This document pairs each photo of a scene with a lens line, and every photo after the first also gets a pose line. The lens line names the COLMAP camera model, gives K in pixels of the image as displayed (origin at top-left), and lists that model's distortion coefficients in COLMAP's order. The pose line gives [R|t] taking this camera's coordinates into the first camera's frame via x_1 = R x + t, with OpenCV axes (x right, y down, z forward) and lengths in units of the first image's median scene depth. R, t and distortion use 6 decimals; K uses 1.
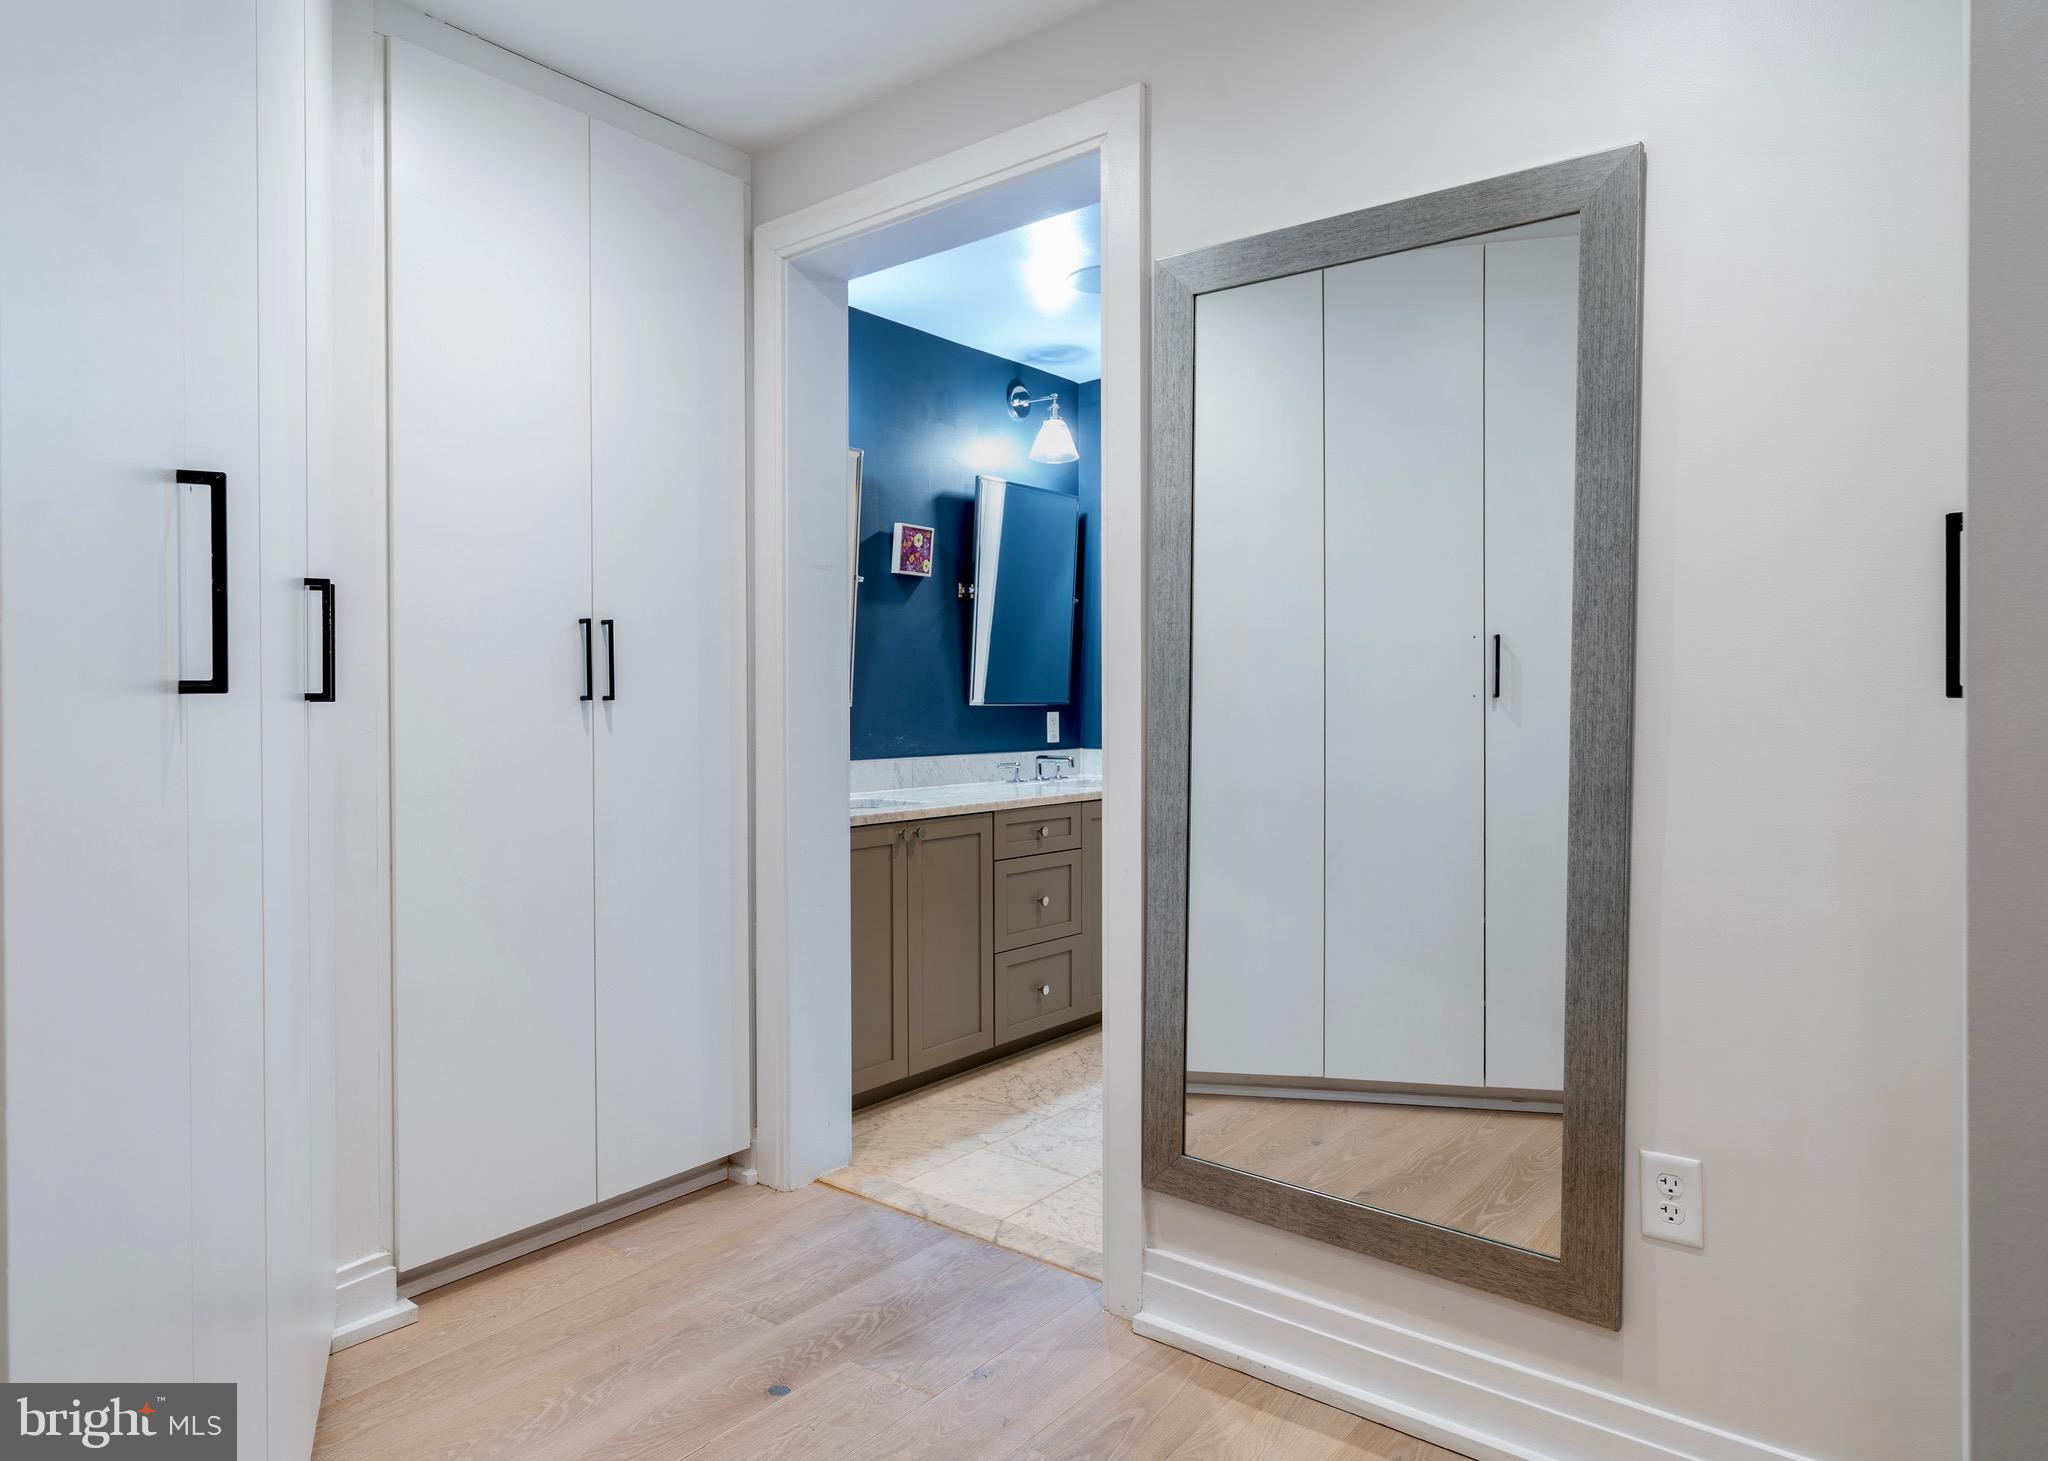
lens RADIAL K [[1235.8, 0, 1023.1], [0, 1235.8, 722.1], [0, 0, 1]] dist [-0.000947, -0.000020]
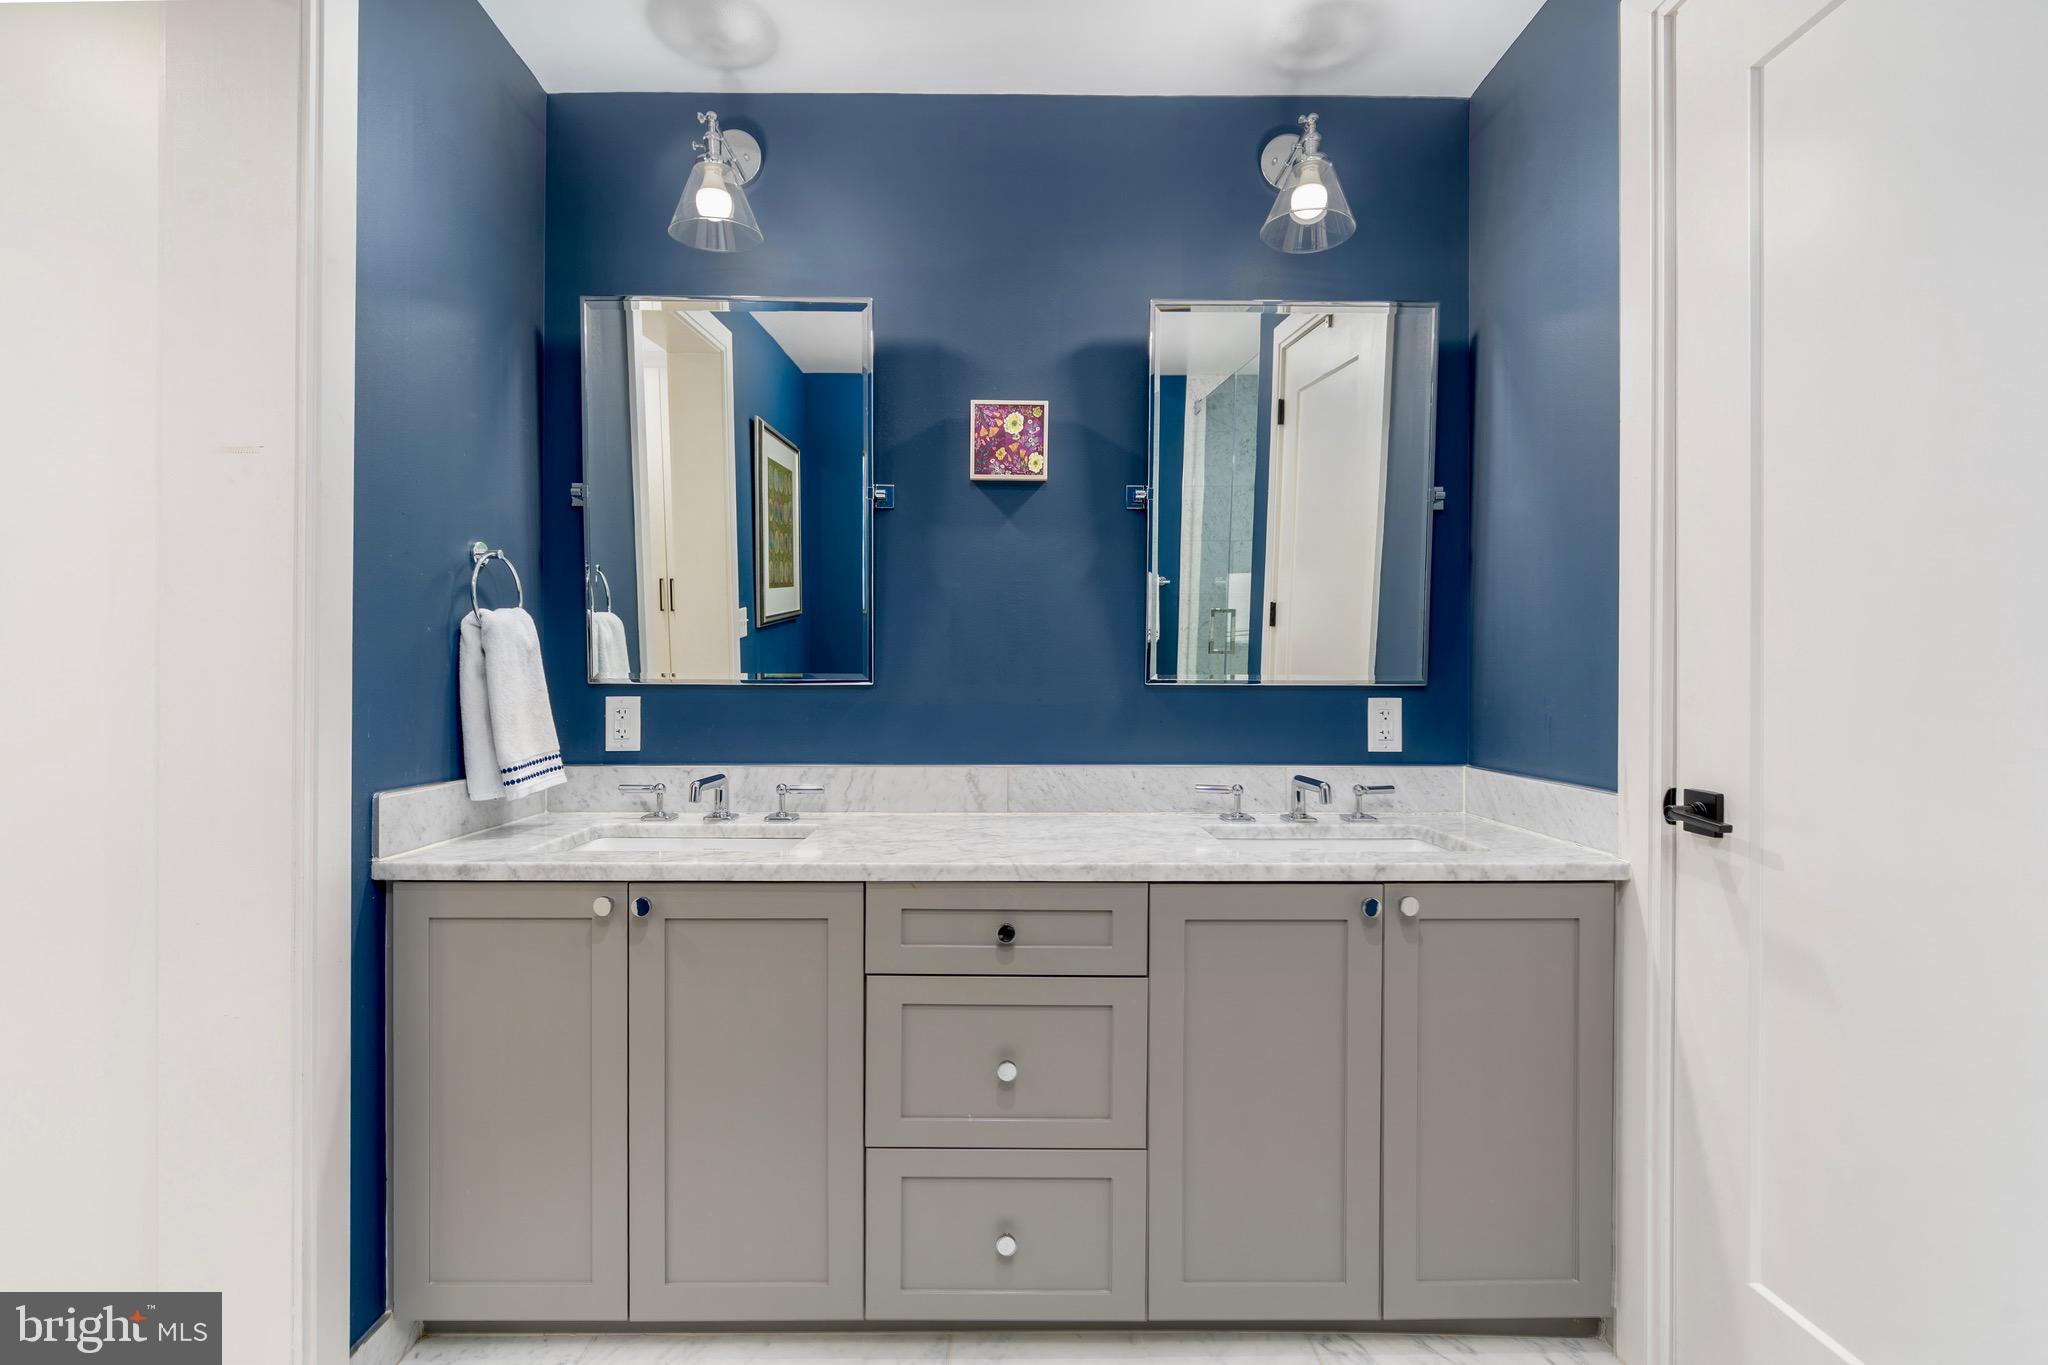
lens RADIAL K [[961.1, 0, 1021.7], [0, 961.1, 687.0], [0, 0, 1]] dist [0.000623, 0.000120]
pose [[0.627285, 0.008088, -0.778748, 0.300478], [-0.015857, 0.999871, -0.002388, -0.010779], [0.778629, 0.013846, 0.627332, 0.691670]]
